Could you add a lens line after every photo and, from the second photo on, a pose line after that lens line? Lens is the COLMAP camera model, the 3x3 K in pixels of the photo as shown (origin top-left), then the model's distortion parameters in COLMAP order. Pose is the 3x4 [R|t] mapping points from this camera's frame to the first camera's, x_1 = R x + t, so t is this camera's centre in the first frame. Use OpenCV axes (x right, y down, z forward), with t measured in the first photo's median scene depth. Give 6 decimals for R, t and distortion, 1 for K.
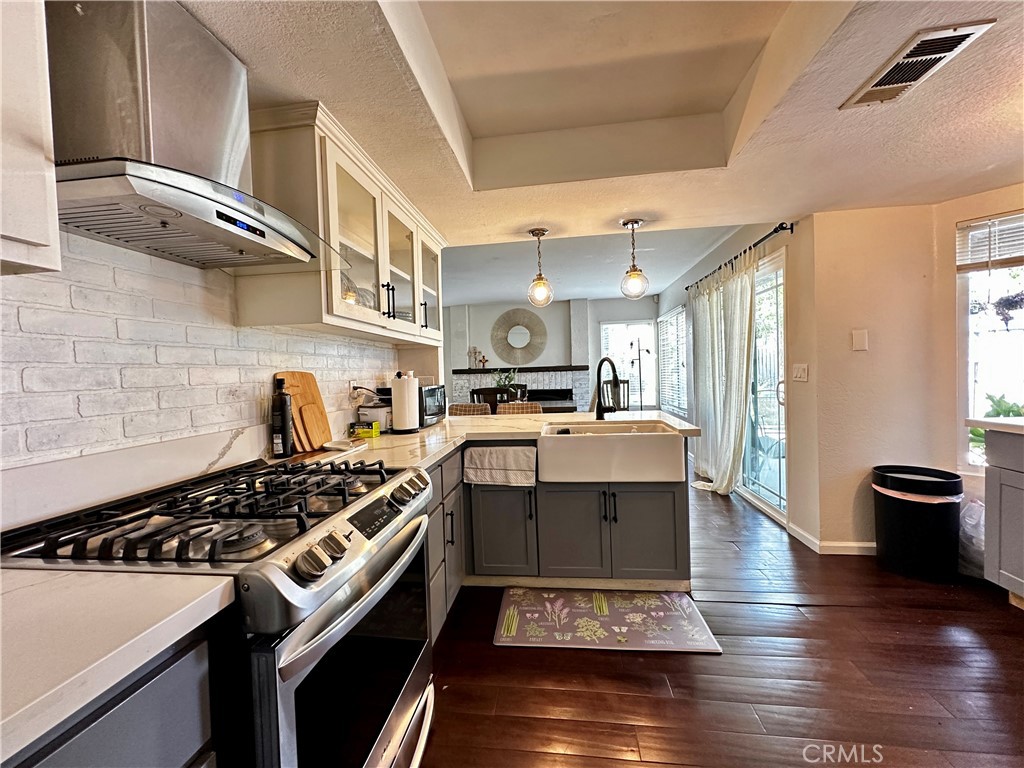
lens RADIAL K [[411.5, 0, 509.1], [0, 411.5, 384.0], [0, 0, 1]] dist [-0.000471, -0.000063]
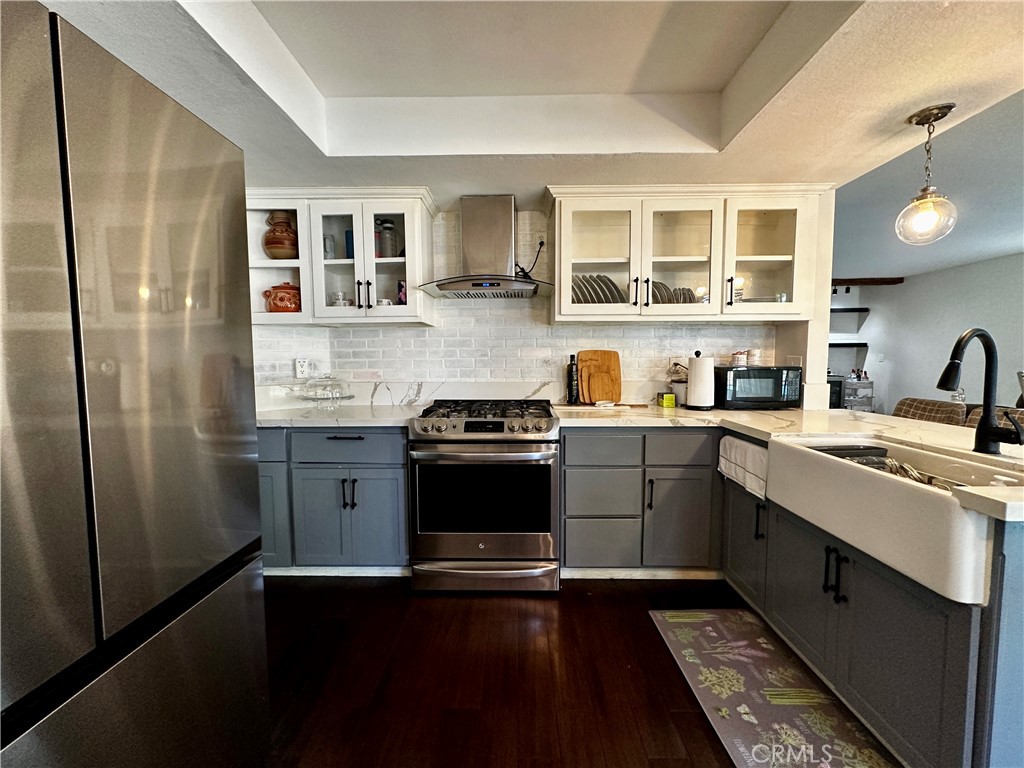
lens RADIAL K [[413.2, 0, 511.2], [0, 413.2, 384.6], [0, 0, 1]] dist [-0.000788, -0.000272]
pose [[0.111350, 0.099143, -0.988823, 0.823583], [-0.027801, 0.994933, 0.096625, -0.036969], [0.993392, 0.016731, 0.113542, 0.460705]]
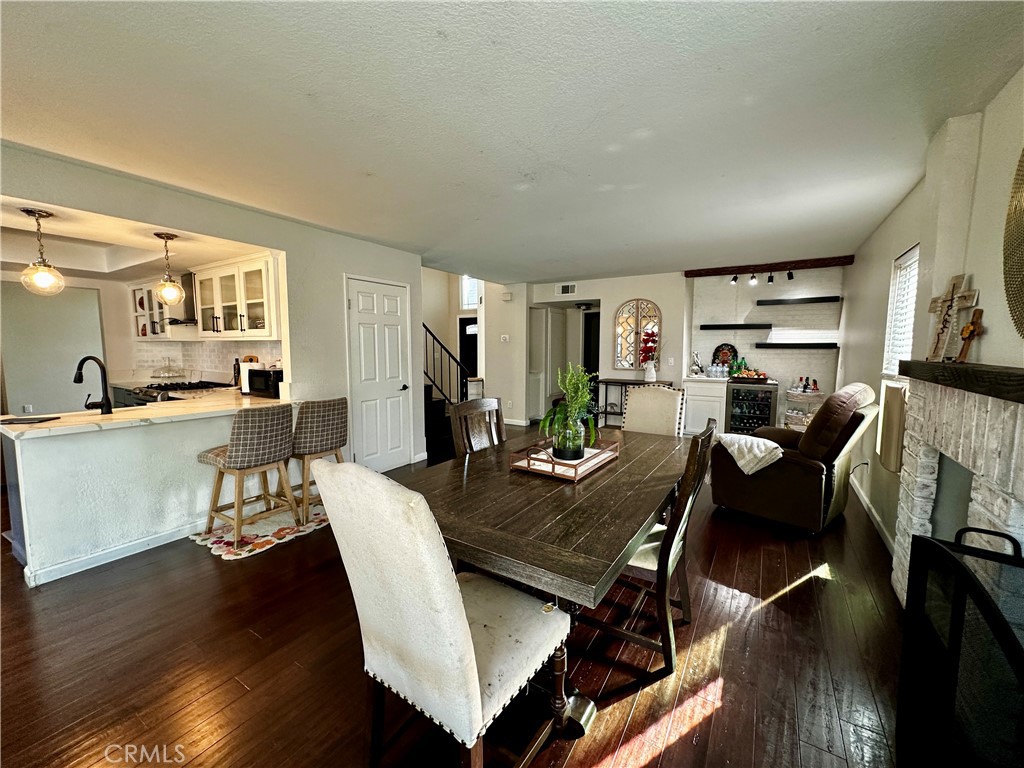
lens RADIAL K [[395.4, 0, 514.1], [0, 395.4, 381.6], [0, 0, 1]] dist [0.000042, -0.000034]
pose [[-0.431666, 0.112420, -0.895001, 0.832869], [-0.015054, 0.991167, 0.131761, -0.180252], [0.901908, 0.070350, -0.426161, 2.905772]]
